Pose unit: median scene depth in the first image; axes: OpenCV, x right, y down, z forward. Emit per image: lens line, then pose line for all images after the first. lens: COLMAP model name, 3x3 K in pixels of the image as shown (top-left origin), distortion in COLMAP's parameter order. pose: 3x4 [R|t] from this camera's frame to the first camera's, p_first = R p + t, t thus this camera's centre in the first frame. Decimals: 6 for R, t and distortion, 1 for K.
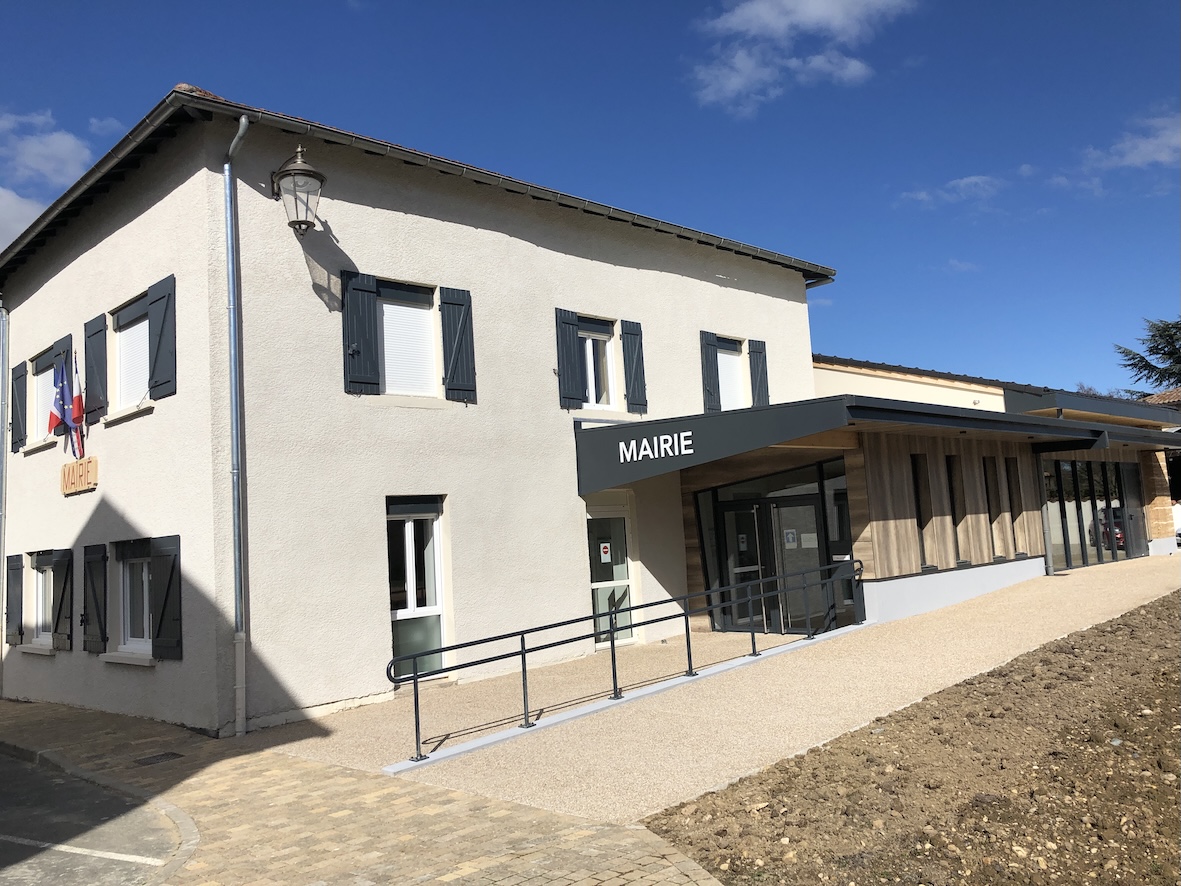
lens RADIAL K [[965.1, 0, 583.9], [0, 965.1, 441.0], [0, 0, 1]] dist [0.030643, -0.008627]
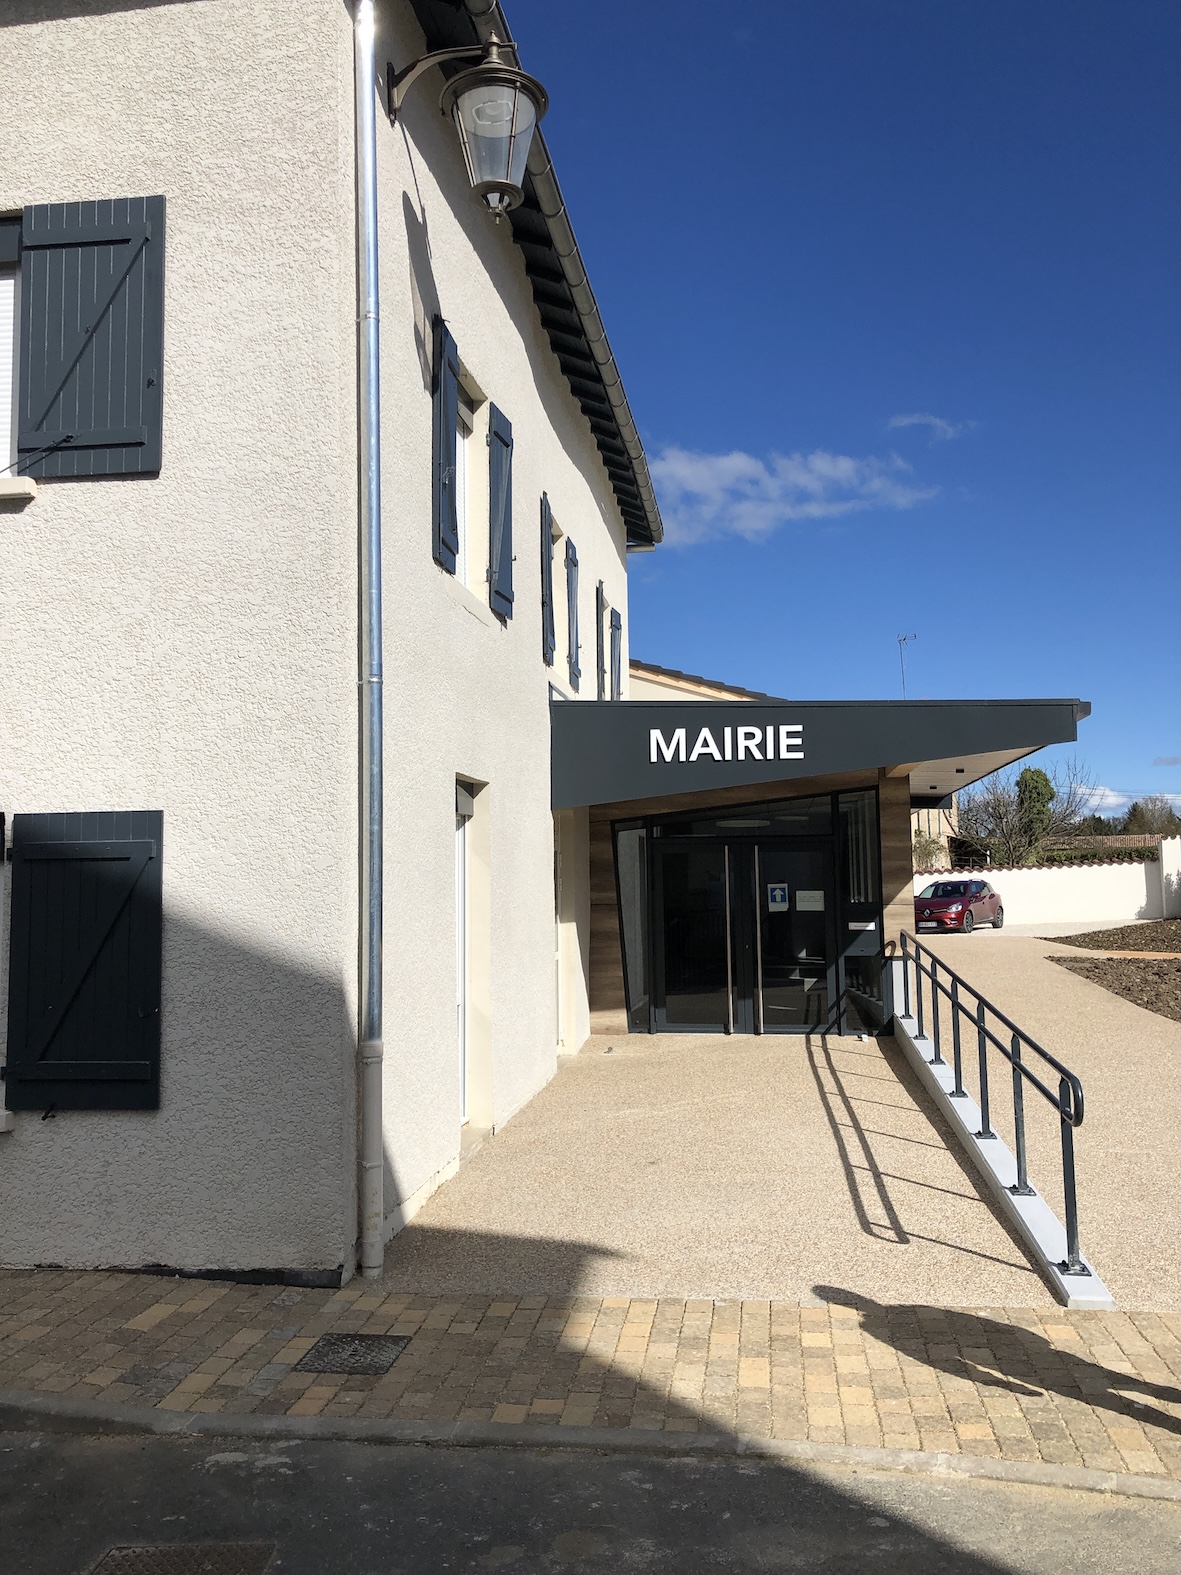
lens RADIAL K [[1287.0, 0, 590.2], [0, 1287.0, 778.8], [0, 0, 1]] dist [0.030643, -0.008627]
pose [[0.791912, 0.101436, 0.602151, -0.494669], [-0.097722, 0.994449, -0.039002, 0.069925], [-0.602765, -0.027958, 0.797429, 0.363132]]
